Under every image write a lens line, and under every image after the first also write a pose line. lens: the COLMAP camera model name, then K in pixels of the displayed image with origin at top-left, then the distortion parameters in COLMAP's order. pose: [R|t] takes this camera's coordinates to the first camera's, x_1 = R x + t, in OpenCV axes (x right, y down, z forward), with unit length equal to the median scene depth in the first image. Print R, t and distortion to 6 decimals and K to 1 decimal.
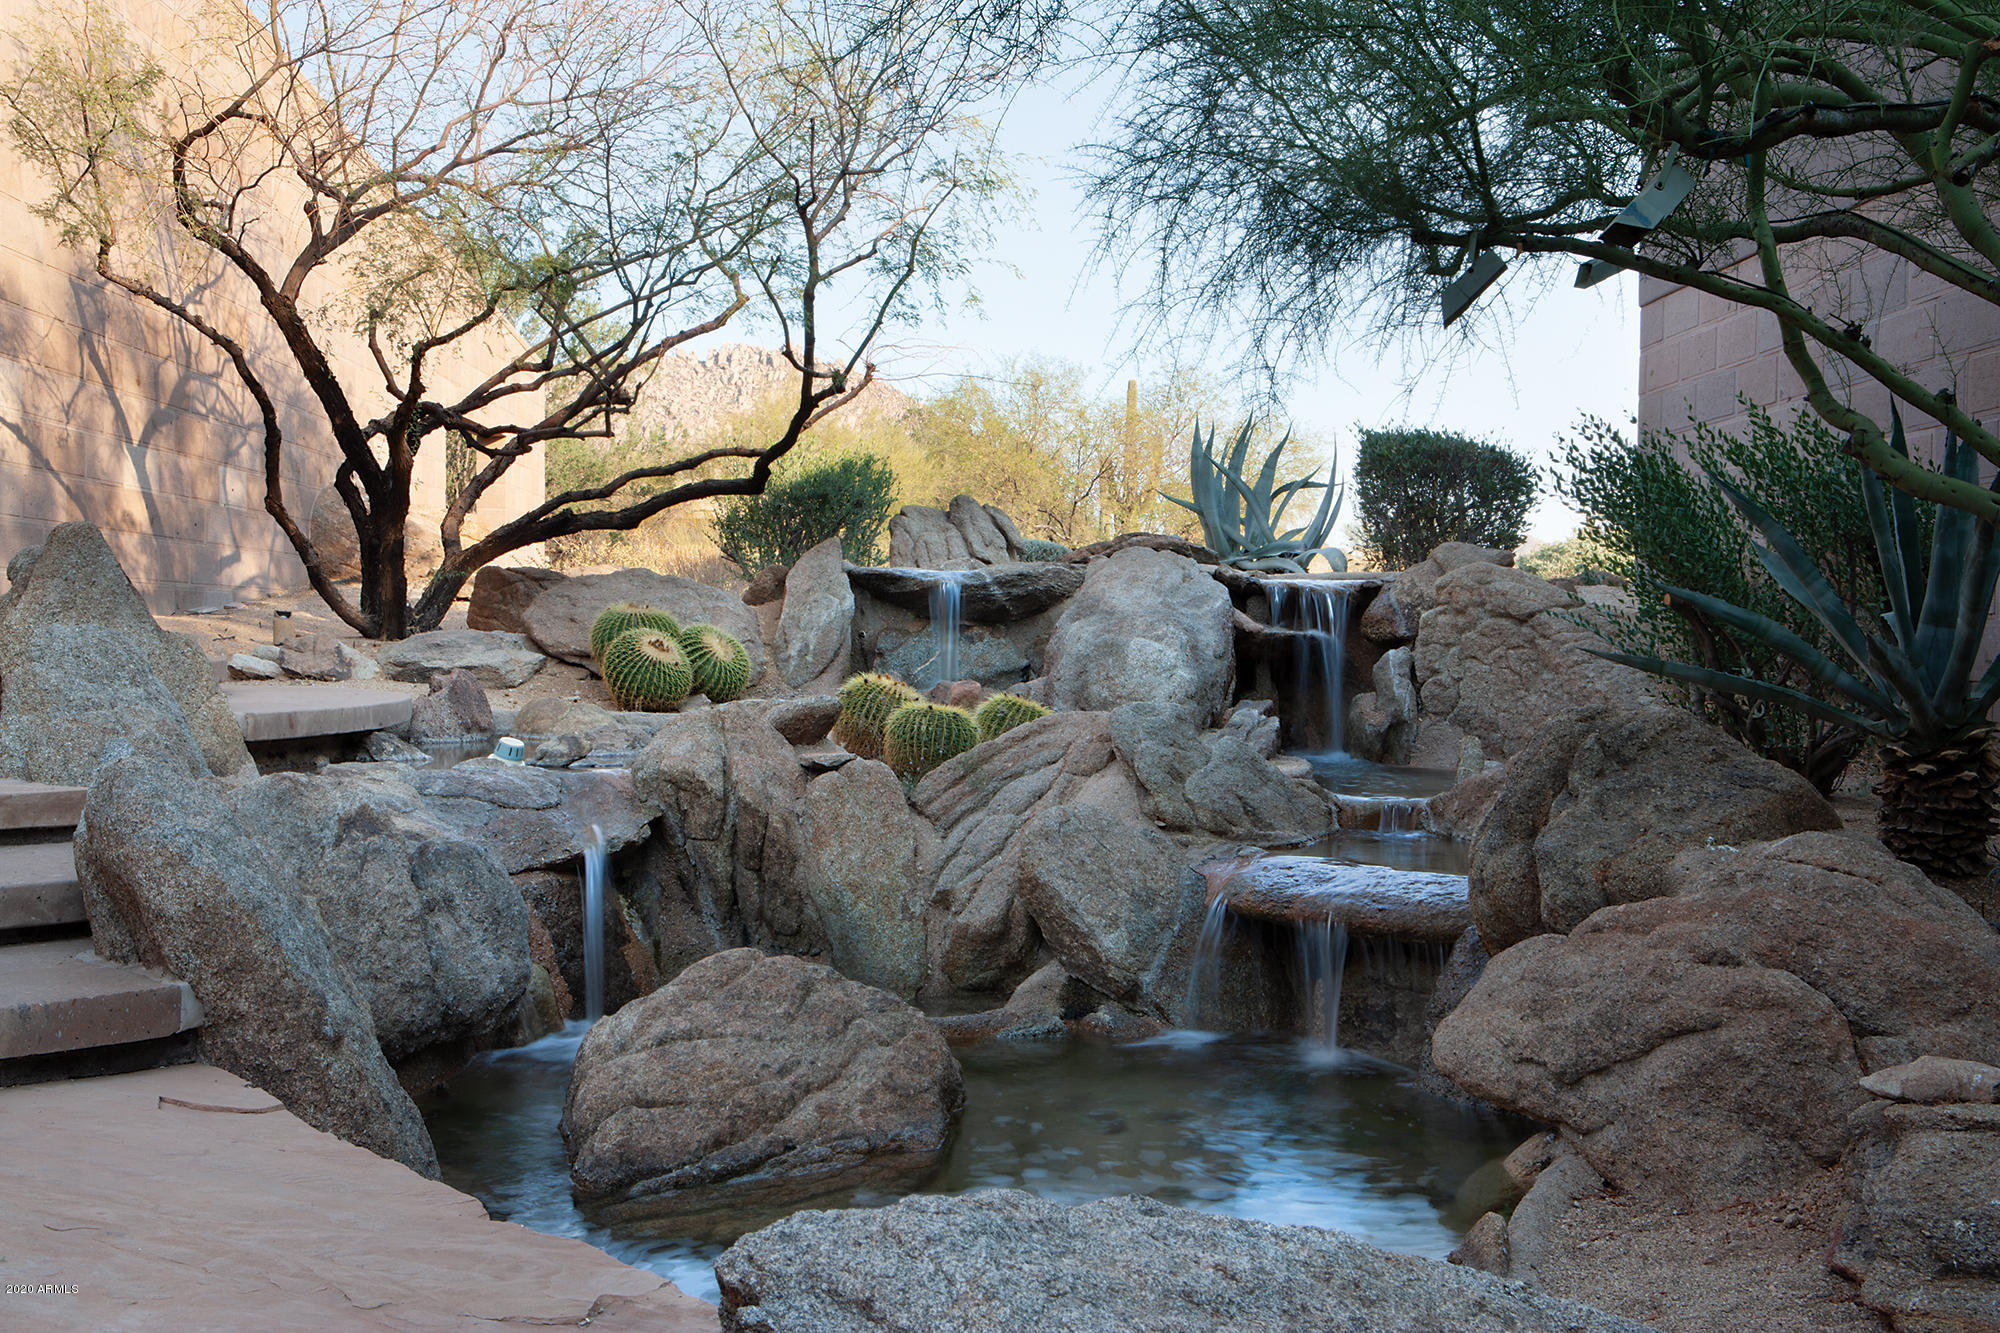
lens RADIAL K [[2043.5, 0, 989.7], [0, 2043.5, 648.3], [0, 0, 1]] dist [0.056194, 0.000000]
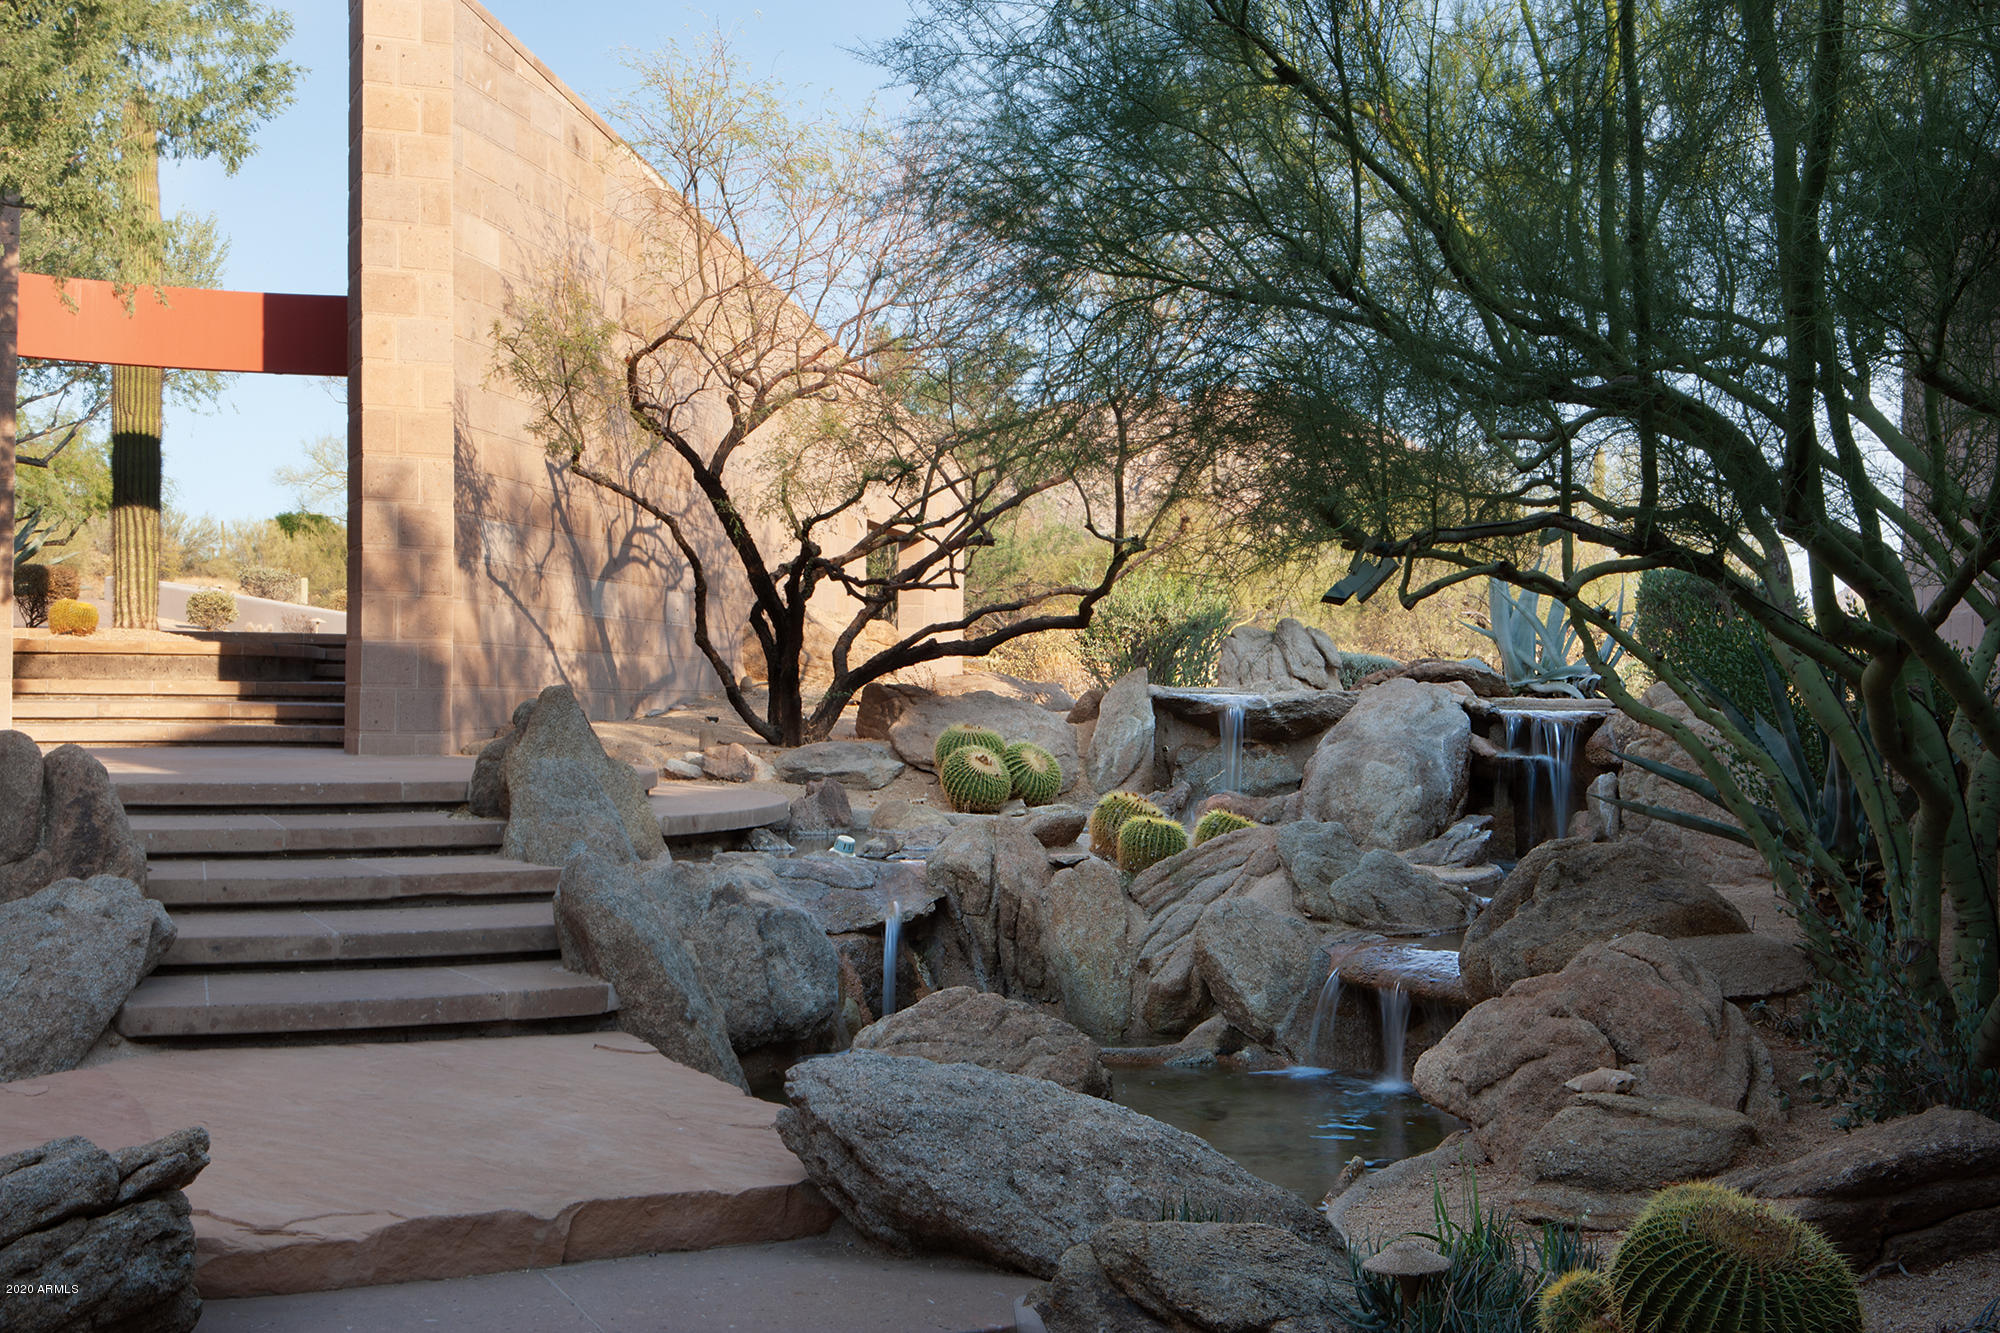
lens RADIAL K [[2314.8, 0, 1012.8], [0, 2314.8, 676.6], [0, 0, 1]] dist [0.137687, 0.000000]
pose [[0.975871, 0.009786, -0.218128, 0.209567], [-0.013055, 0.999823, -0.013552, -0.042876], [0.217957, 0.016073, 0.975826, -0.484043]]
